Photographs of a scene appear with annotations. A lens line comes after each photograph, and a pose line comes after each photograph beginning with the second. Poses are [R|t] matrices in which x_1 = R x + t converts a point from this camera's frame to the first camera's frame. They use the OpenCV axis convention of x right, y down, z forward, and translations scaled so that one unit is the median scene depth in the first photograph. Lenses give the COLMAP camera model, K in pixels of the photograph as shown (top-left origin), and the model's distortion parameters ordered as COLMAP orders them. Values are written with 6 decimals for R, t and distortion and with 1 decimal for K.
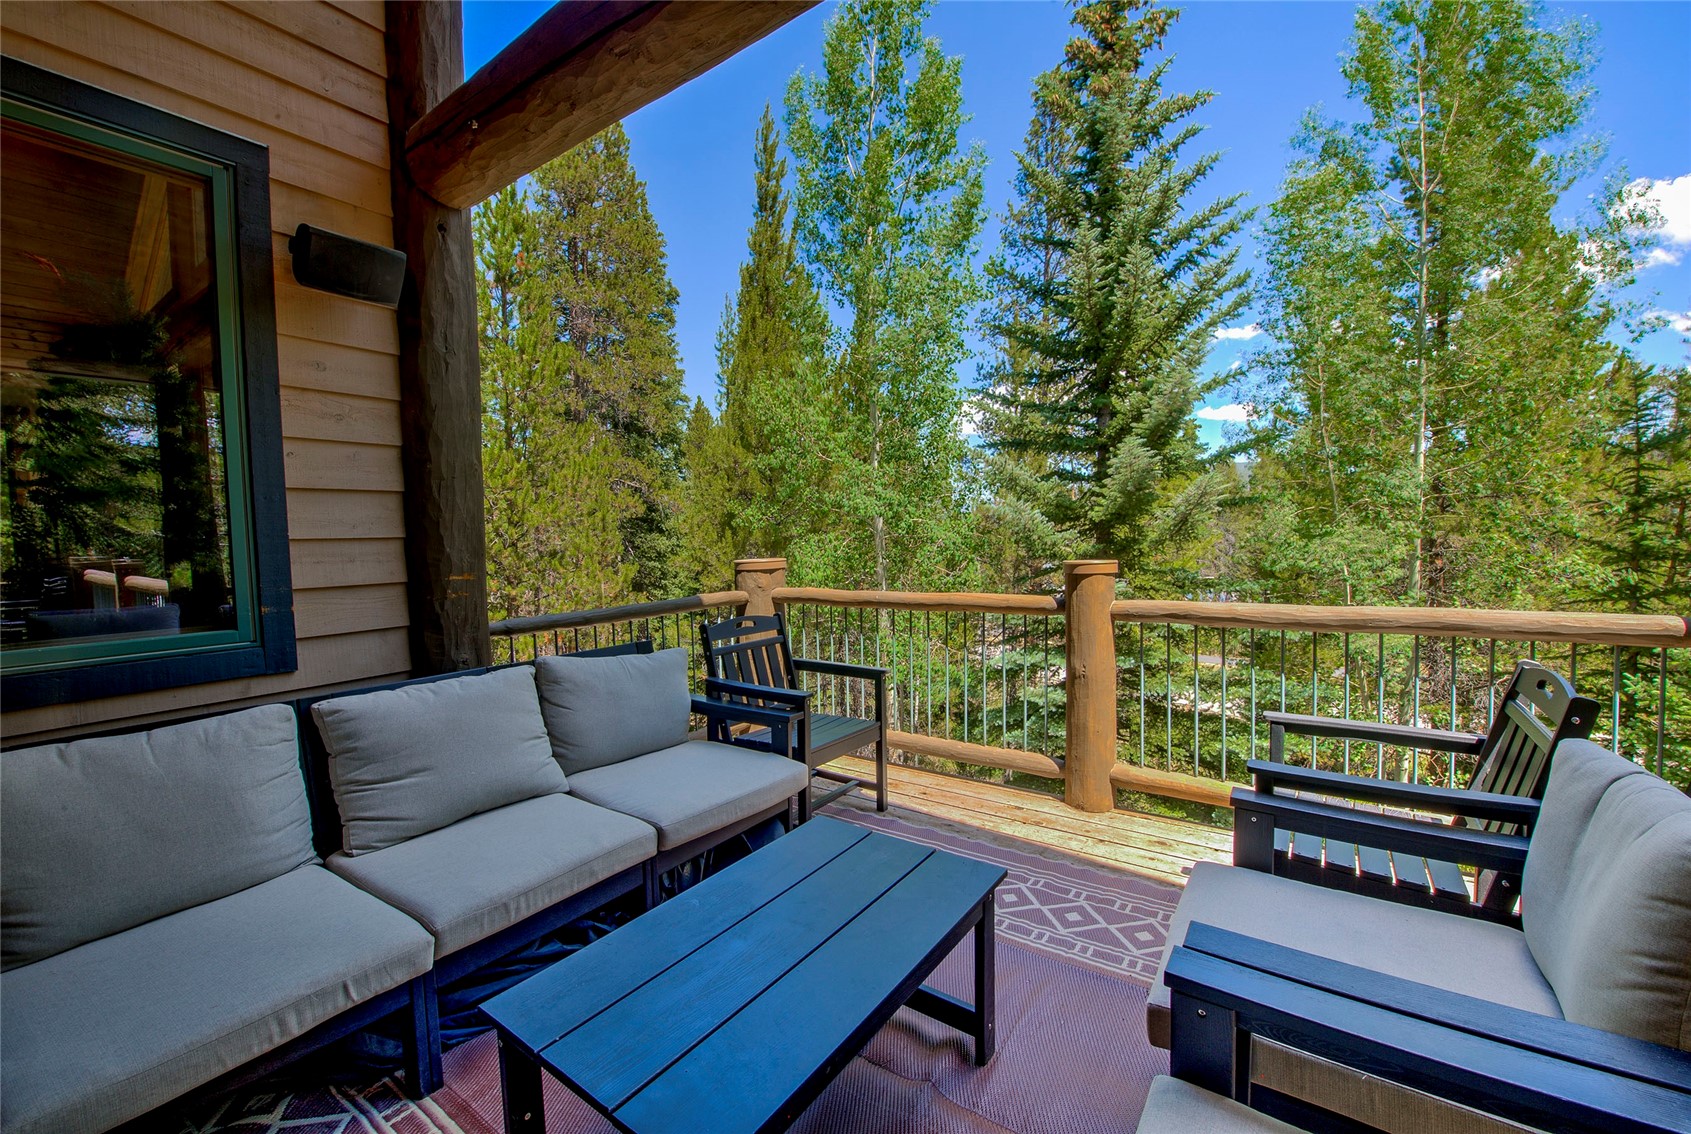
lens RADIAL K [[703.2, 0, 850.3], [0, 703.2, 564.2], [0, 0, 1]] dist [-0.015063, -0.000921]
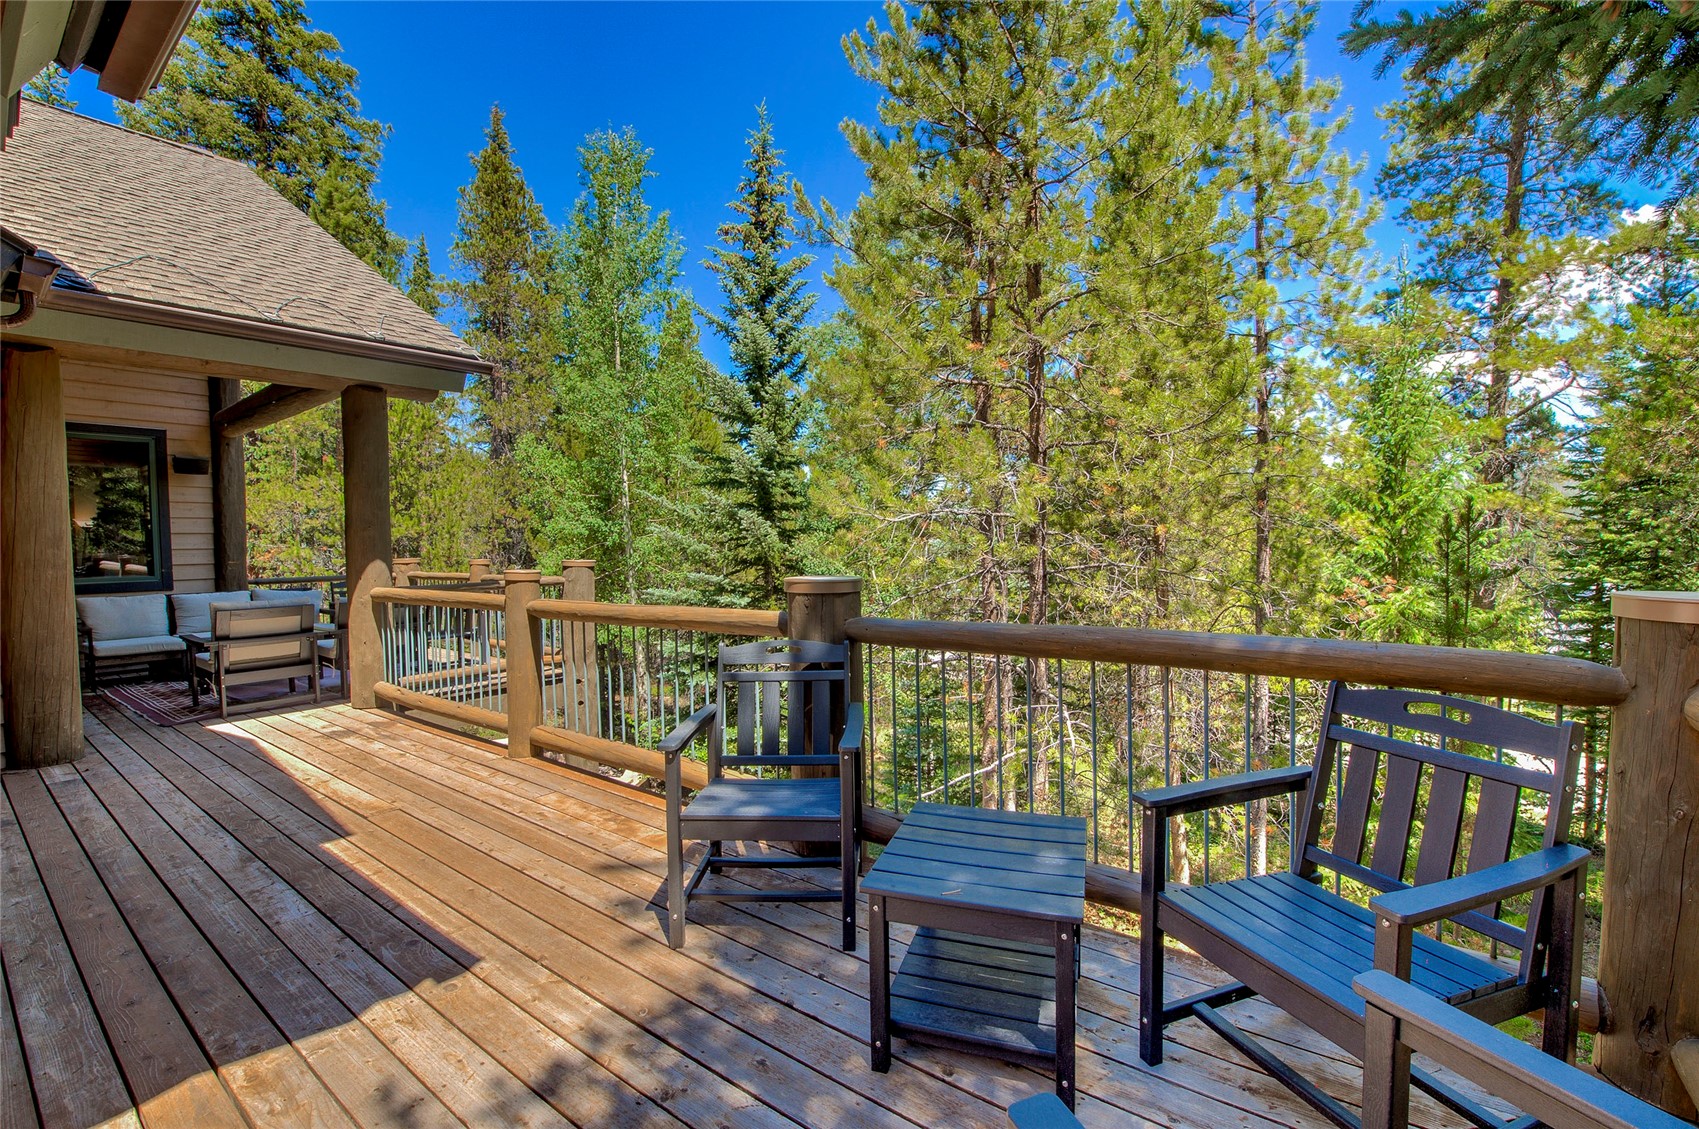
lens RADIAL K [[713.9, 0, 861.2], [0, 713.9, 566.2], [0, 0, 1]] dist [0.000199, -0.000859]
pose [[0.999746, 0.016686, -0.015117, 2.035340], [-0.016846, 0.999803, -0.010522, 0.021132], [0.014939, 0.010774, 0.999830, -1.885567]]
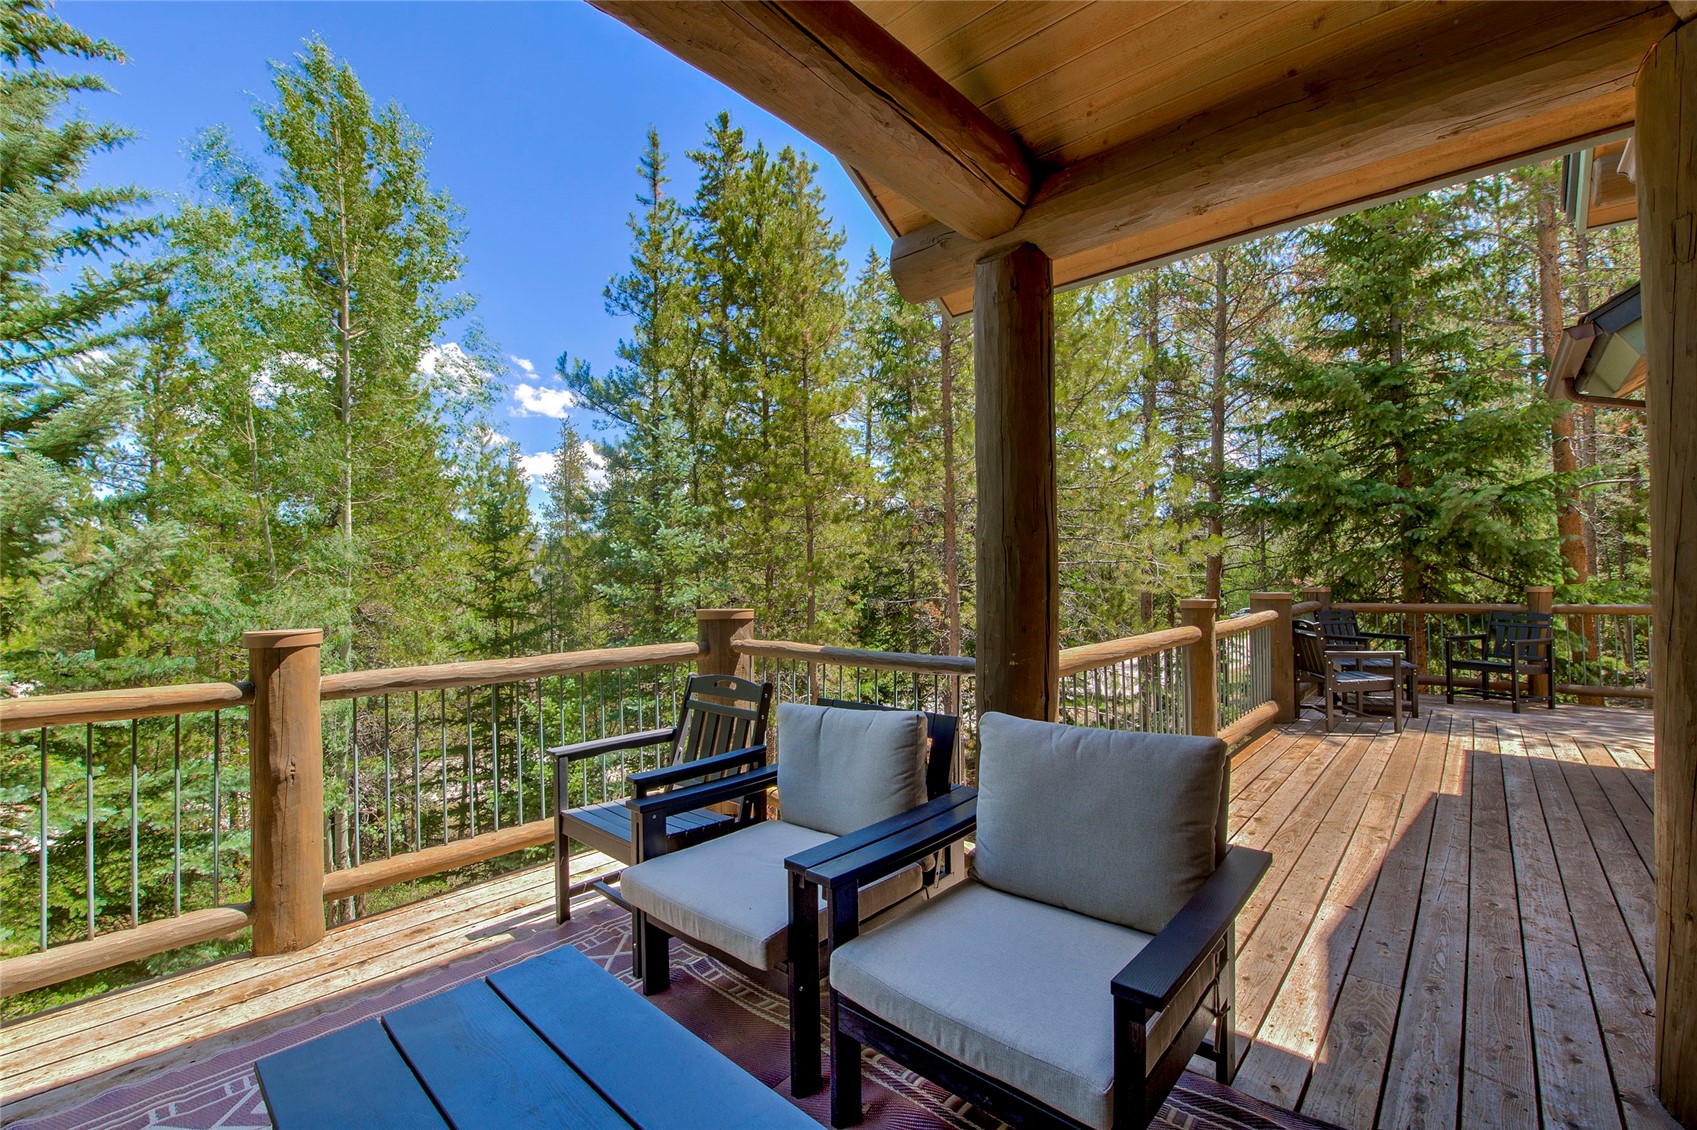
lens RADIAL K [[705.7, 0, 854.1], [0, 705.7, 570.0], [0, 0, 1]] dist [-0.015063, -0.000921]
pose [[0.117877, 0.034835, 0.992417, -0.501157], [0.053808, 0.997692, -0.041412, -0.008154], [-0.991569, 0.058282, 0.115731, 0.354246]]
